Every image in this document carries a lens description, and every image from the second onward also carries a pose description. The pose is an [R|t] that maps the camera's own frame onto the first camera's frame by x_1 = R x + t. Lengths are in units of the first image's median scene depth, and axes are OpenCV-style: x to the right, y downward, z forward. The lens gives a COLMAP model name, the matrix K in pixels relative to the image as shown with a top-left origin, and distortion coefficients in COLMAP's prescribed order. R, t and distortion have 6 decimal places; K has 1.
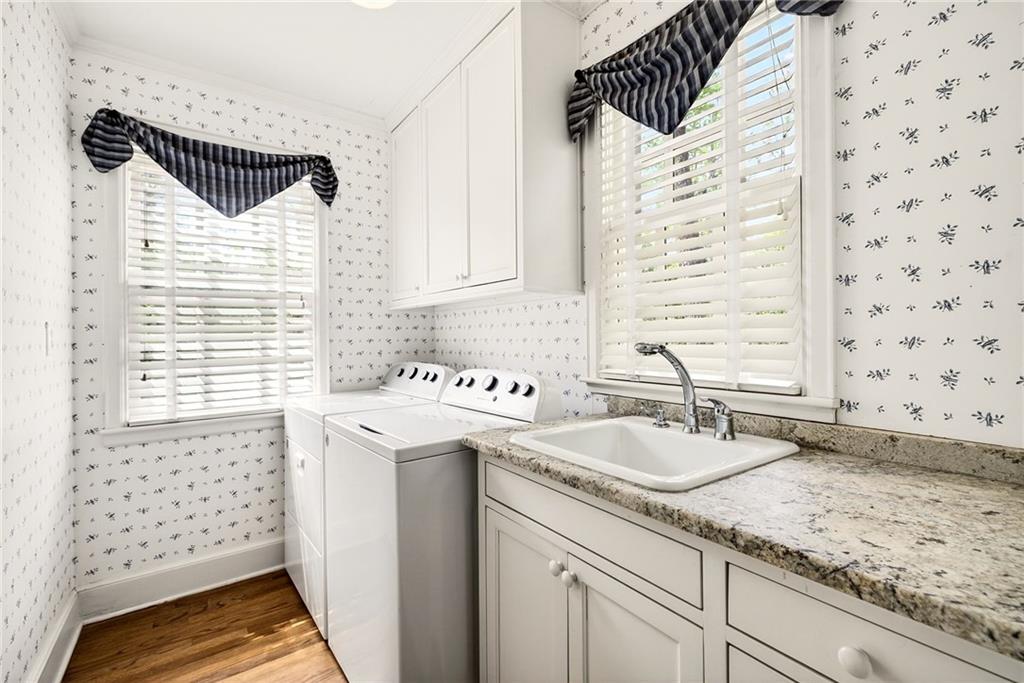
lens RADIAL K [[447.2, 0, 513.6], [0, 447.2, 338.7], [0, 0, 1]] dist [-0.003999, -0.000218]
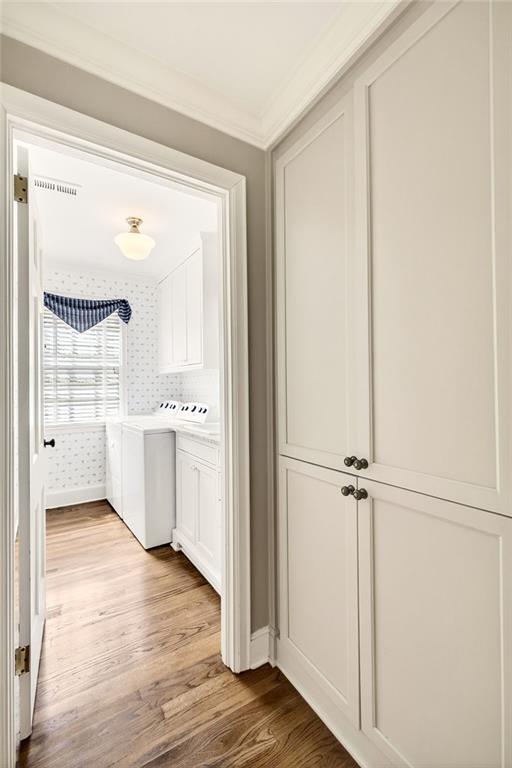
lens RADIAL K [[335.4, 0, 254.8], [0, 335.4, 386.1], [0, 0, 1]] dist [-0.003999, -0.000218]
pose [[0.997931, -0.002437, -0.064246, 0.296899], [0.002223, 0.999992, -0.003392, -0.006012], [0.064254, 0.003243, 0.997928, -0.544879]]
